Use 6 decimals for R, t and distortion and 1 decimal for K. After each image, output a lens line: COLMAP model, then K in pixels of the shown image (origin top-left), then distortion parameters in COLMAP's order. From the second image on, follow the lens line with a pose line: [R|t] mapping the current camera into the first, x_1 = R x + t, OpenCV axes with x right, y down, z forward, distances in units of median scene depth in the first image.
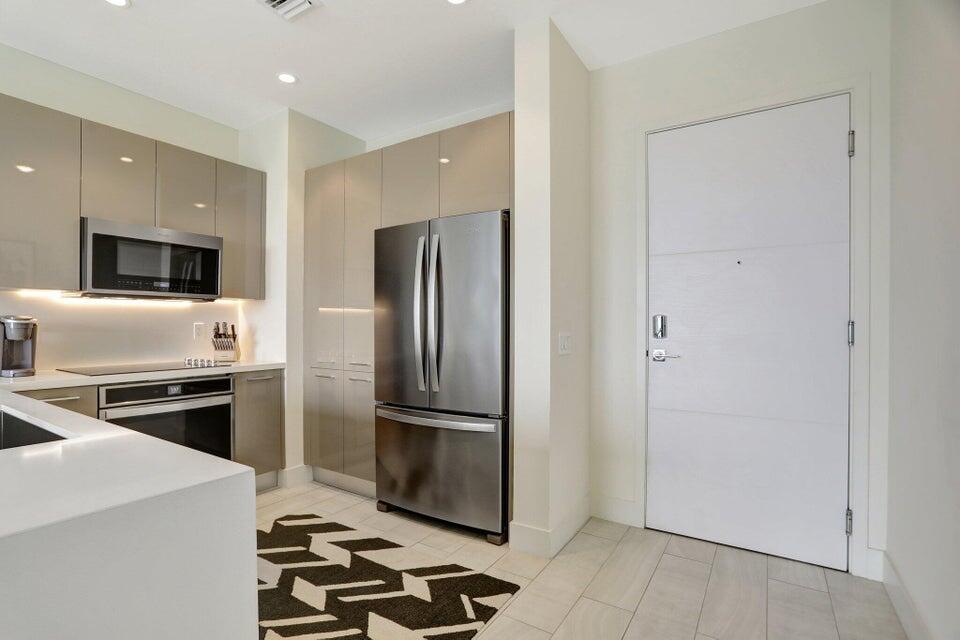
lens RADIAL K [[478.3, 0, 455.8], [0, 478.3, 319.1], [0, 0, 1]] dist [-0.036988, 0.001120]
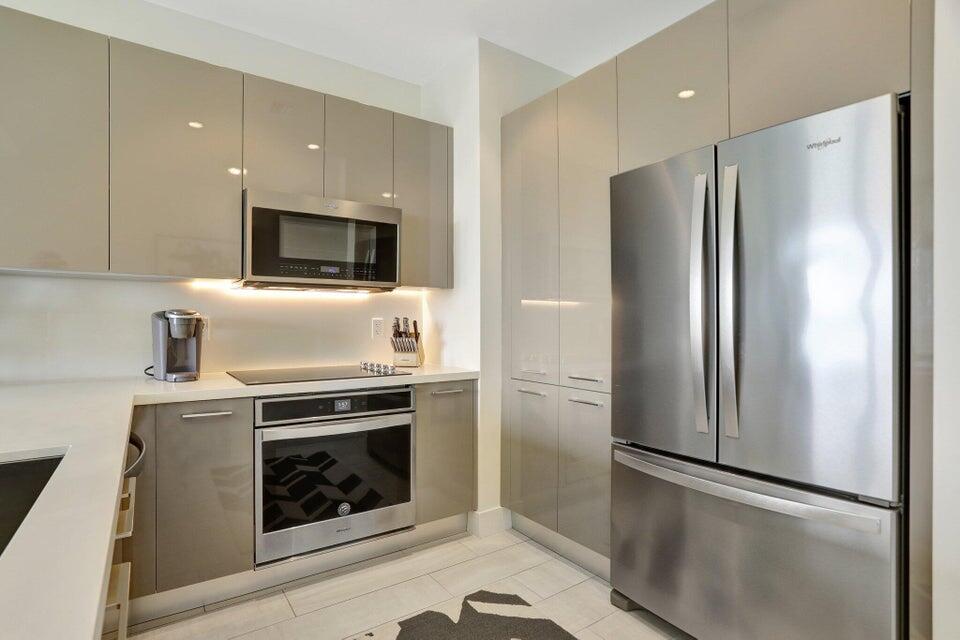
lens RADIAL K [[478.3, 0, 455.8], [0, 478.3, 319.1], [0, 0, 1]] dist [-0.036988, 0.001120]
pose [[0.931351, 0.000502, -0.364123, -0.127806], [0.002744, 0.999961, 0.008397, 0.003256], [0.364113, -0.008820, 0.931313, 0.309858]]
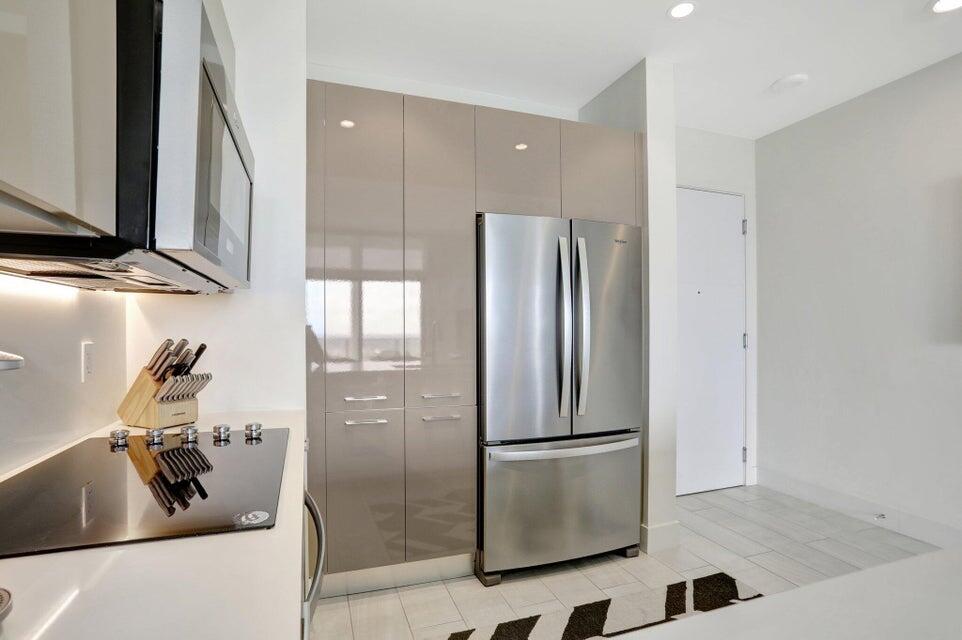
lens RADIAL K [[479.3, 0, 456.8], [0, 479.3, 319.1], [0, 0, 1]] dist [-0.036988, 0.001120]
pose [[0.599861, 0.013659, 0.799987, -0.776435], [-0.005691, 0.999902, -0.012806, -0.009682], [-0.800084, 0.003129, 0.599880, 0.573516]]
